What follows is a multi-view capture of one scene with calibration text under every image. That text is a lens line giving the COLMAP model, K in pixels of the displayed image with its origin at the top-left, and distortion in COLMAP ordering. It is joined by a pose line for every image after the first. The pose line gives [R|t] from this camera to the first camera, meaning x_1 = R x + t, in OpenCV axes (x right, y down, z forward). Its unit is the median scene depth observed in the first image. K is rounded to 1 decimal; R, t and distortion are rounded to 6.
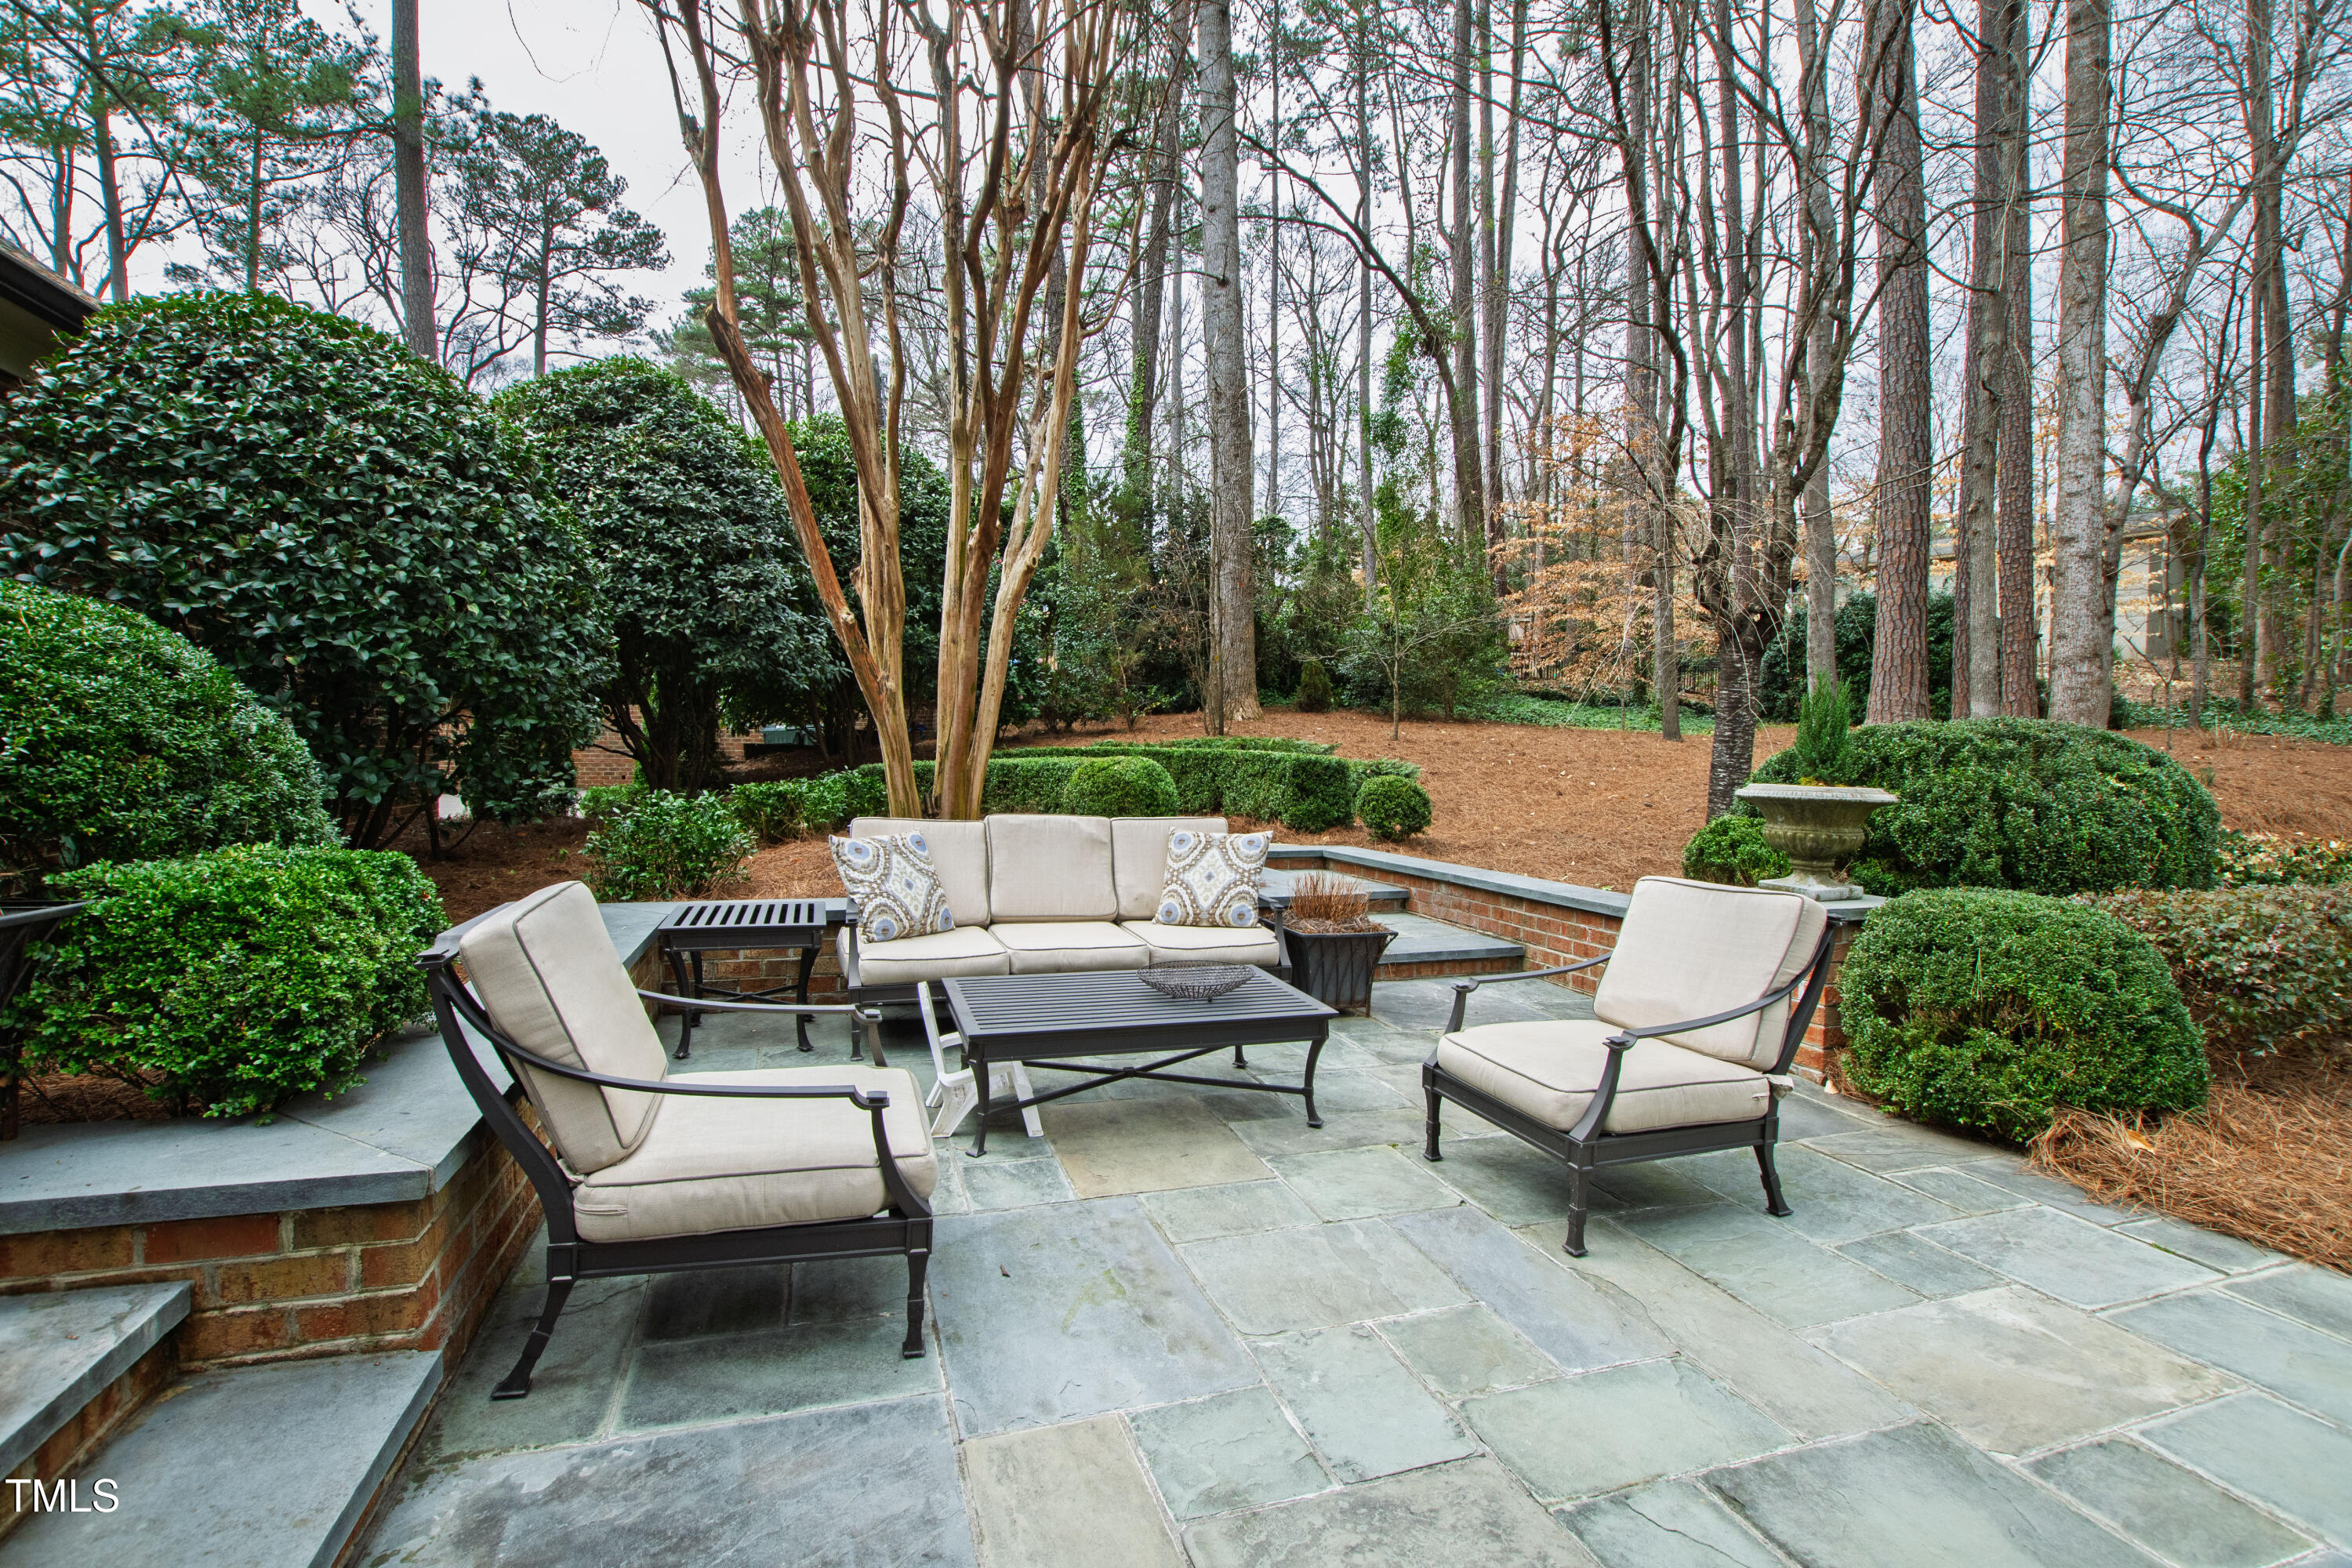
lens RADIAL K [[1017.8, 0, 1176.0], [0, 1017.8, 784.0], [0, 0, 1]] dist [-0.026620, 0.000341]
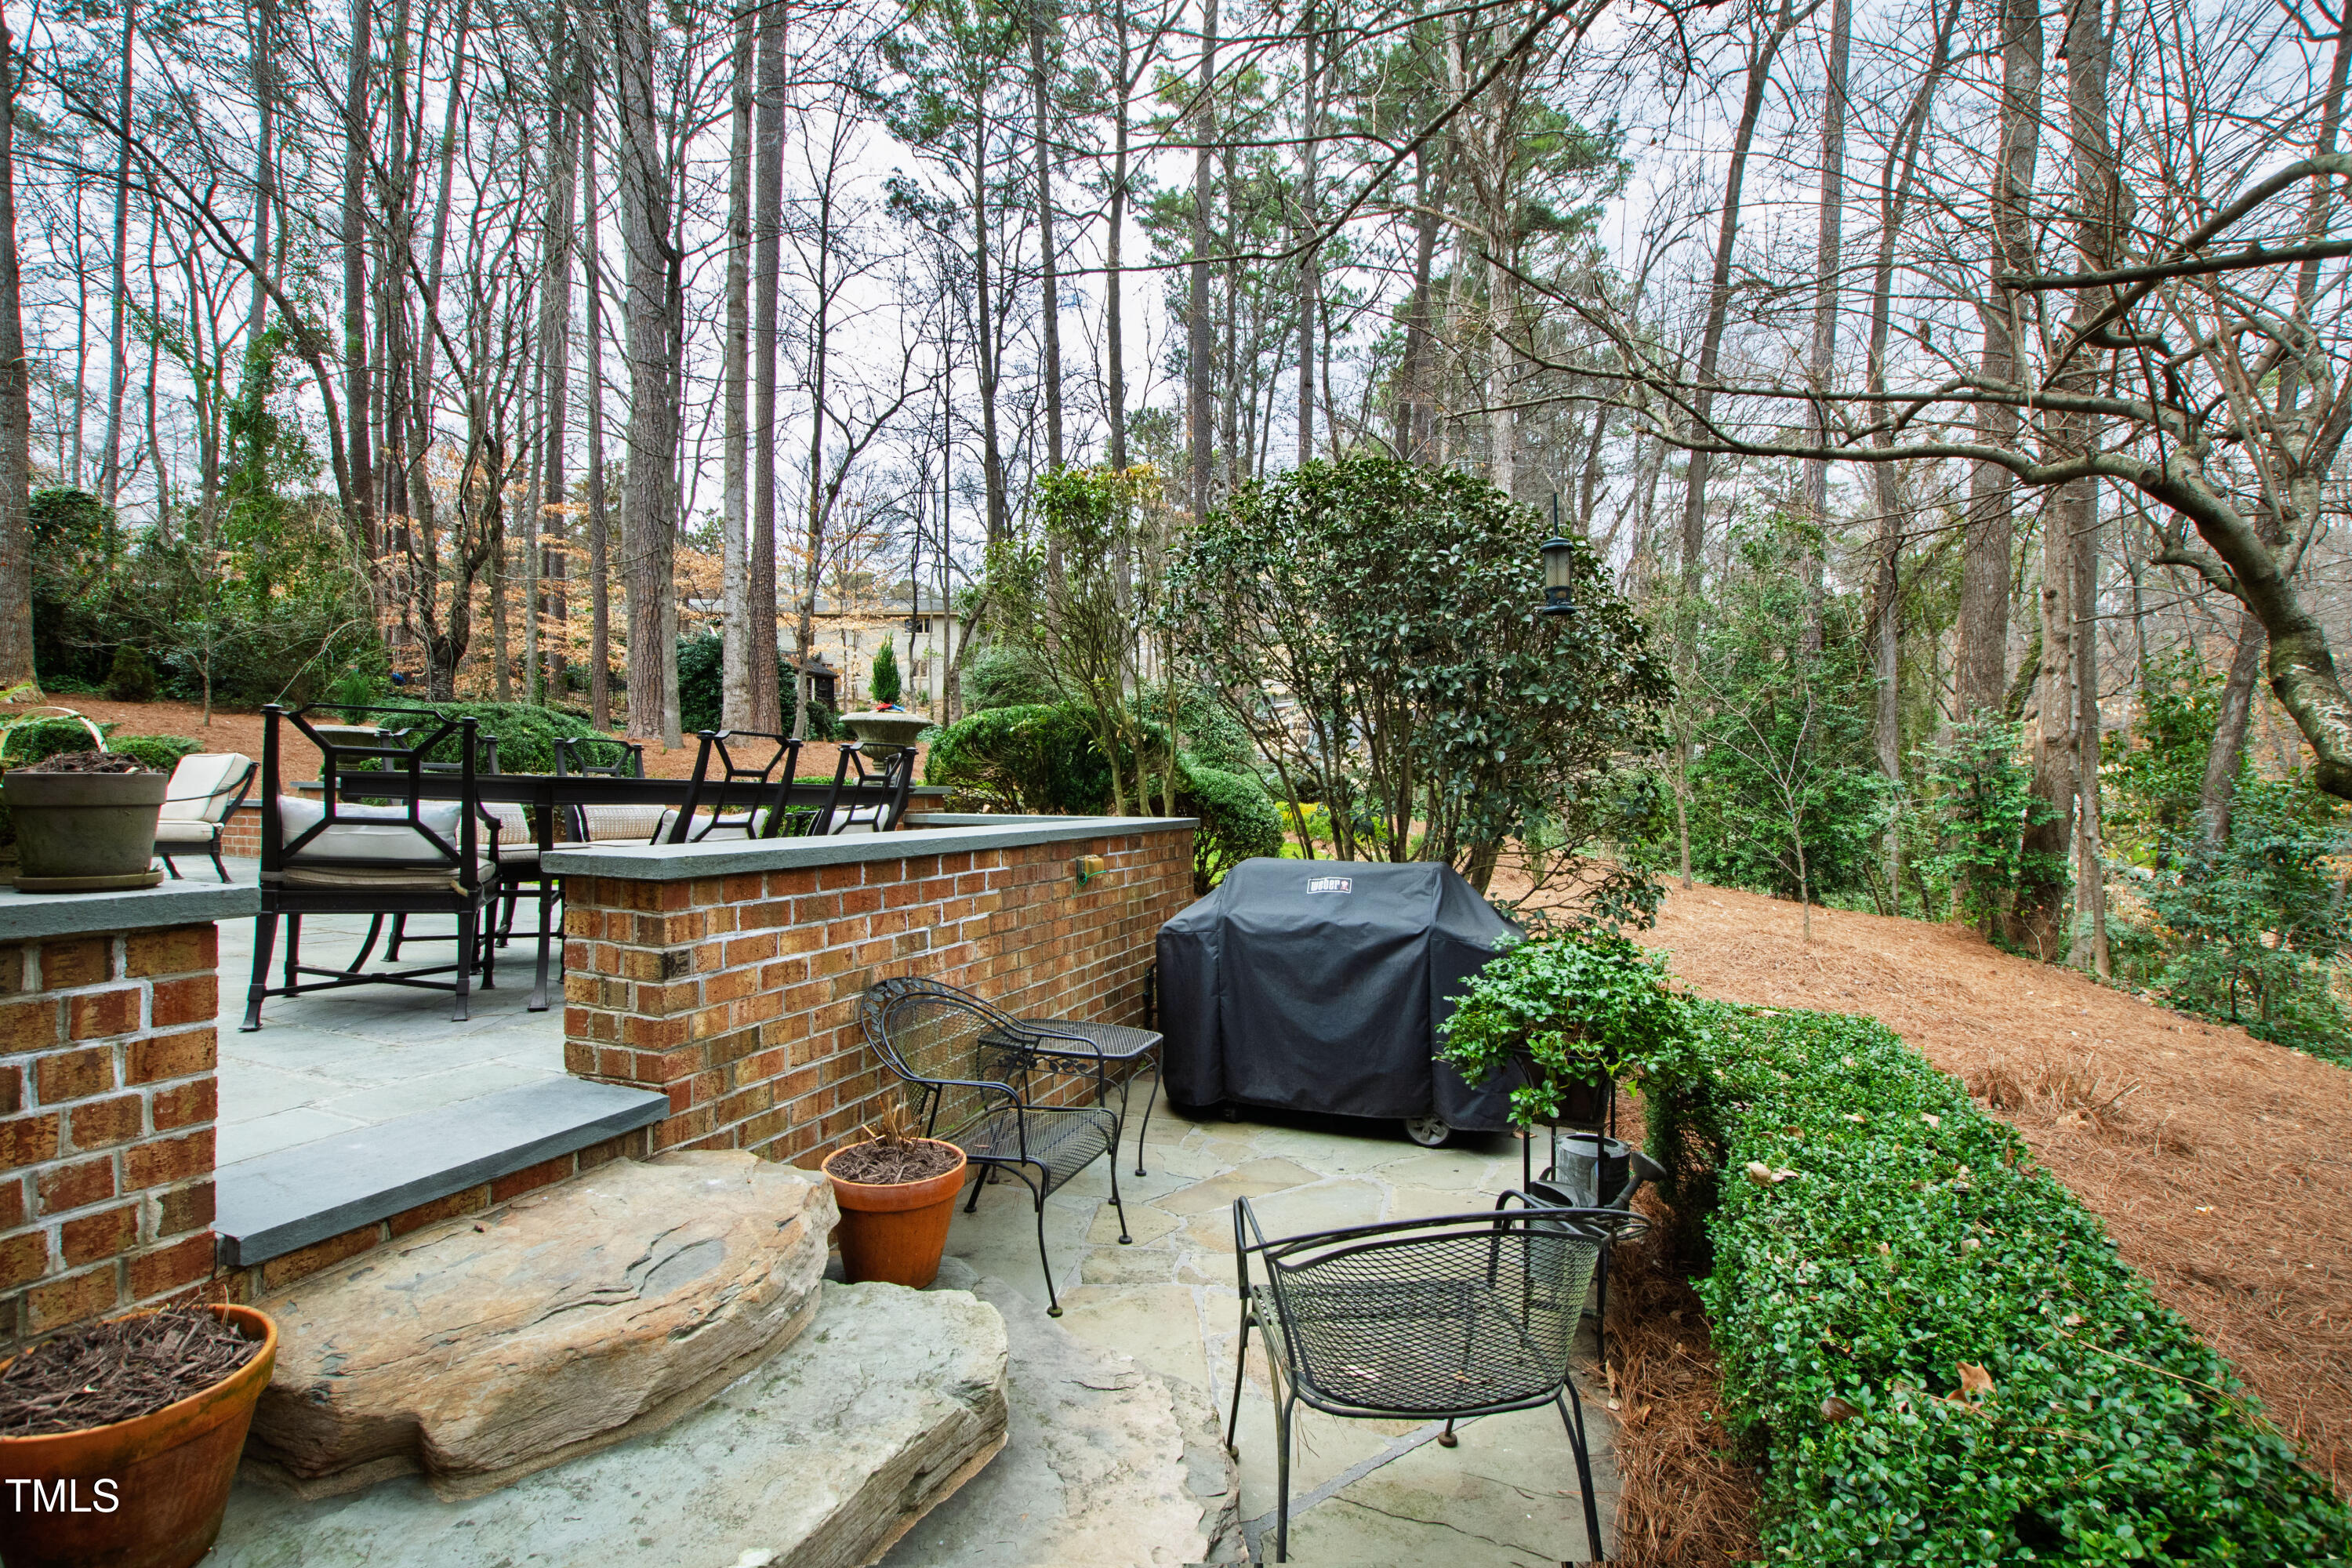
lens RADIAL K [[1059.0, 0, 1151.3], [0, 1059.0, 777.9], [0, 0, 1]] dist [-0.023441, 0.001844]
pose [[0.655290, 0.005852, 0.755354, 0.026249], [0.020384, 0.999469, -0.025427, 0.043139], [-0.755102, 0.032059, 0.654823, -0.345872]]
